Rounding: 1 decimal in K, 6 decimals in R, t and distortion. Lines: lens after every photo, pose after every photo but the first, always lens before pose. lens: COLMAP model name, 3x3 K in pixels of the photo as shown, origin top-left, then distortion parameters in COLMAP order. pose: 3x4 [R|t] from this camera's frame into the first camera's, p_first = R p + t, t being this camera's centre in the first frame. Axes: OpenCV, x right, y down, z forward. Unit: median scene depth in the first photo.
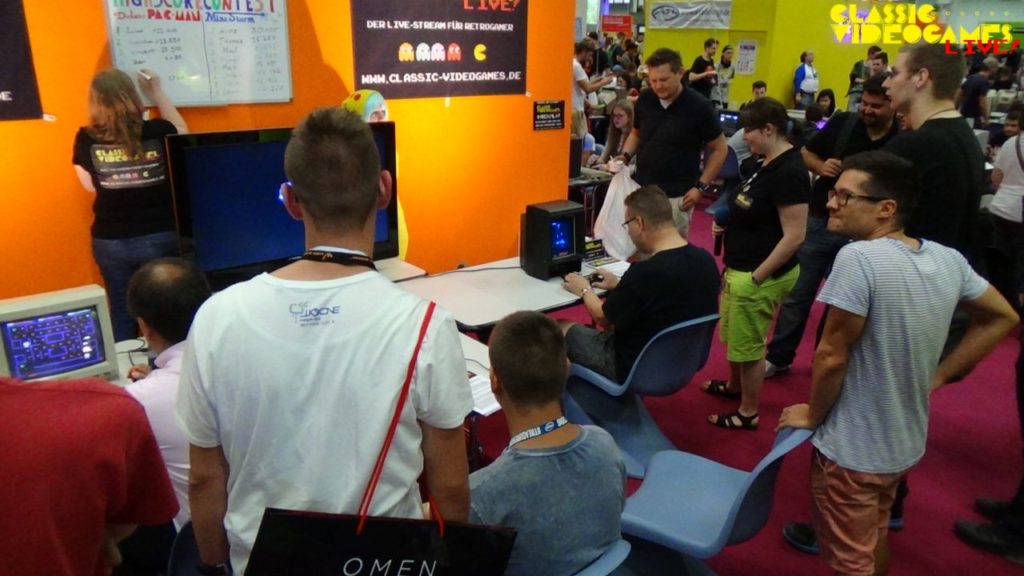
lens RADIAL K [[758.9, 0, 530.4], [0, 758.9, 290.5], [0, 0, 1]] dist [0.004910, 0.009750]
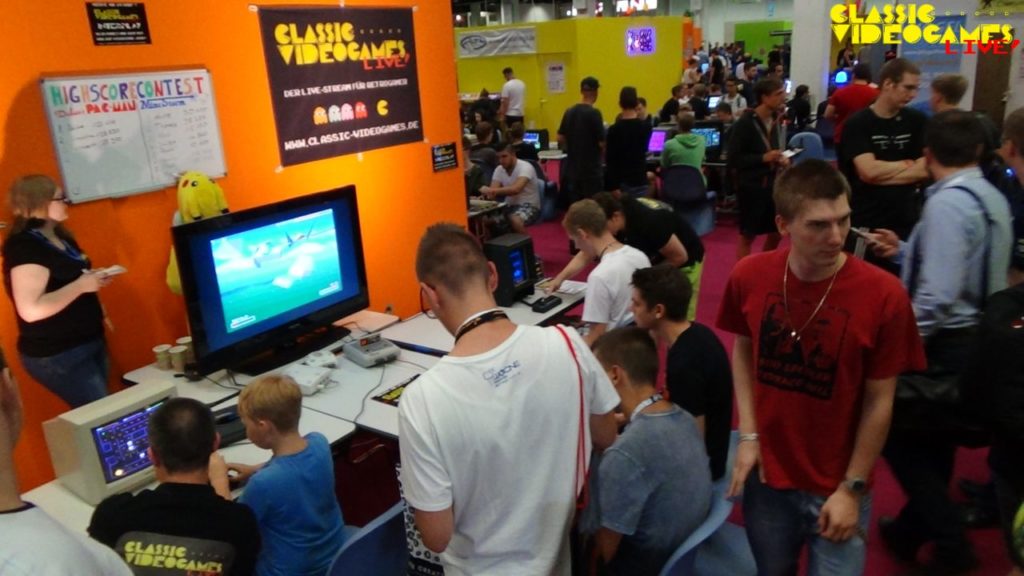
lens RADIAL K [[758.9, 0, 513.5], [0, 758.9, 293.7], [0, 0, 1]] dist [0.004910, 0.009750]
pose [[0.960855, -0.157102, 0.228203, -0.187925], [0.162127, 0.986764, -0.003321, -0.023246], [-0.224661, 0.040189, 0.973608, -0.078113]]
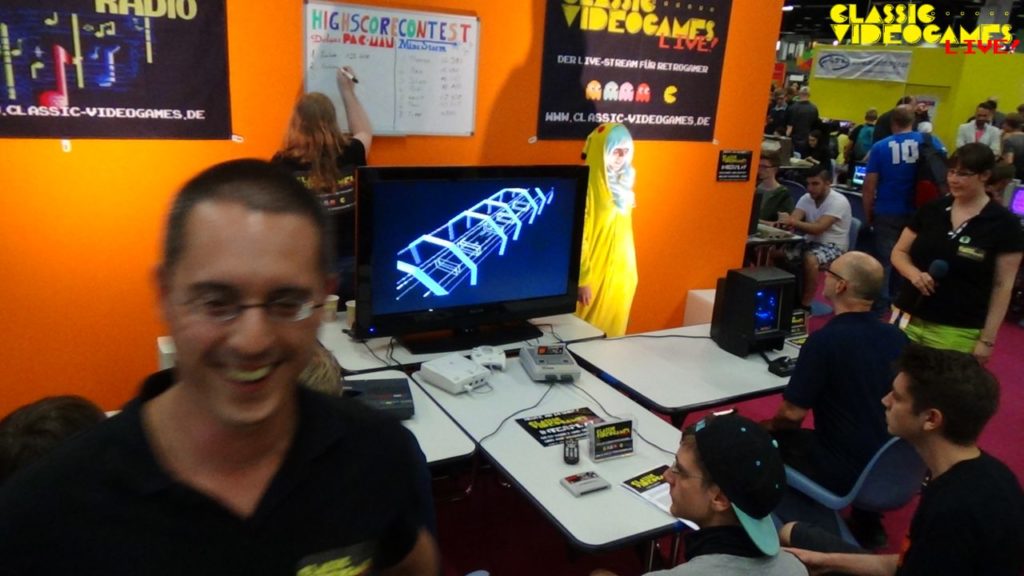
lens RADIAL K [[758.9, 0, 531.9], [0, 758.9, 292.7], [0, 0, 1]] dist [0.004910, 0.009750]
pose [[0.985116, 0.090931, -0.145871, -0.081118], [-0.097338, 0.994549, -0.037385, -0.025414], [0.141676, 0.051028, 0.988597, 0.083239]]
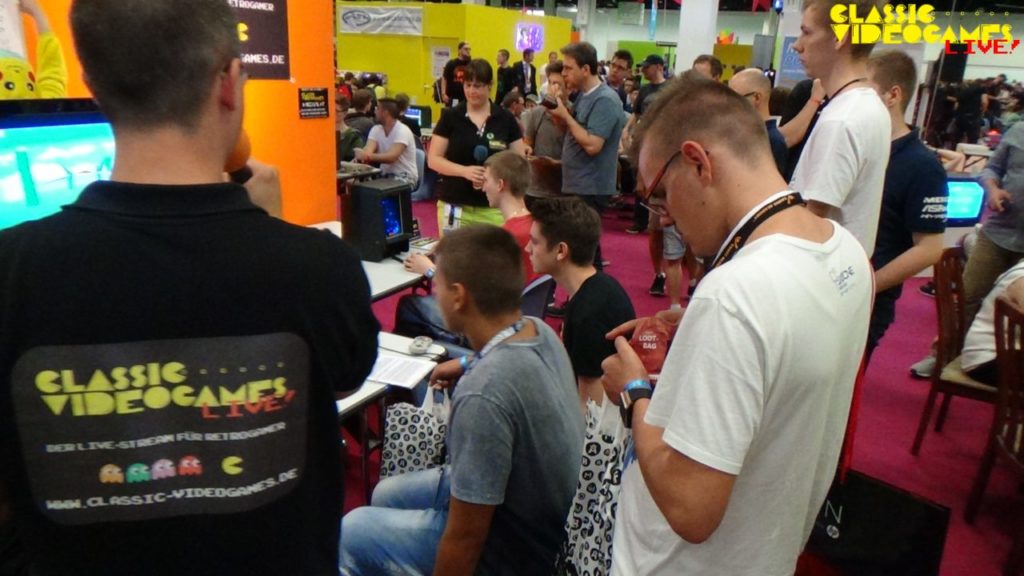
lens RADIAL K [[758.9, 0, 515.6], [0, 758.9, 287.2], [0, 0, 1]] dist [0.004910, 0.009750]
pose [[0.914693, -0.097462, 0.392221, -0.165497], [0.106884, 0.994269, -0.002200, 0.031617], [-0.389758, 0.043935, 0.919869, 0.045763]]
